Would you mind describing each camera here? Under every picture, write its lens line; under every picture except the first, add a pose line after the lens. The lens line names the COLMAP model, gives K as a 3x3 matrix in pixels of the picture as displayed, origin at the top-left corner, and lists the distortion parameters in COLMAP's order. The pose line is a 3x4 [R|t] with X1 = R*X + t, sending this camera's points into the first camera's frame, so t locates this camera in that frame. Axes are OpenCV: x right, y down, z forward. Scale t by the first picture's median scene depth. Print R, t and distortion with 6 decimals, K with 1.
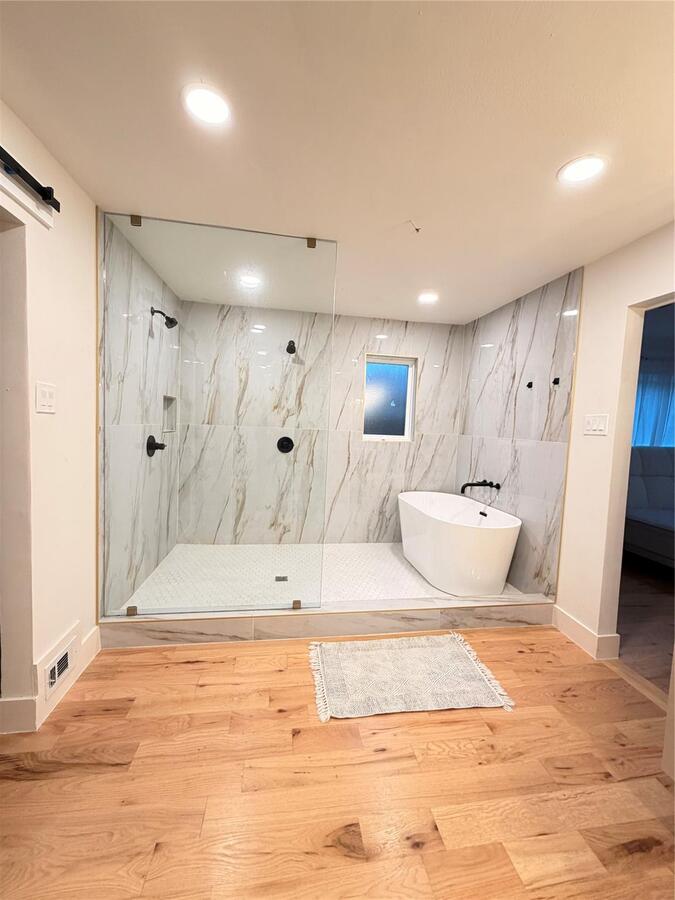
lens RADIAL K [[361.2, 0, 332.2], [0, 361.2, 448.8], [0, 0, 1]] dist [-0.003123, 0.001398]
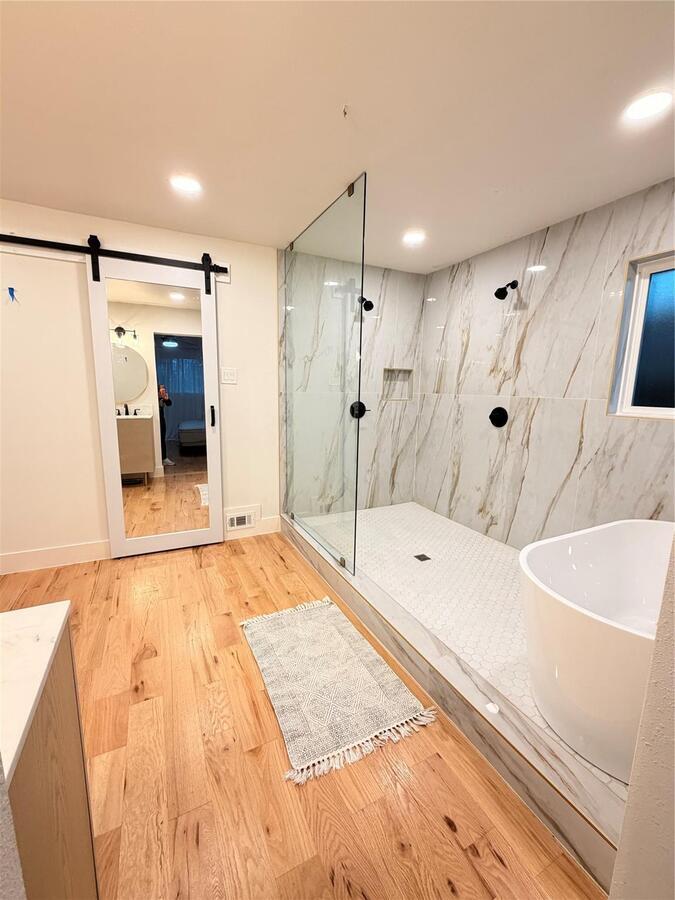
lens RADIAL K [[361.2, 0, 328.7], [0, 361.2, 449.4], [0, 0, 1]] dist [-0.003123, 0.001398]
pose [[0.310719, 0.125291, -0.942208, 0.533552], [-0.071218, 0.991557, 0.108367, 0.000235], [0.947830, 0.033431, 0.317018, 0.400013]]
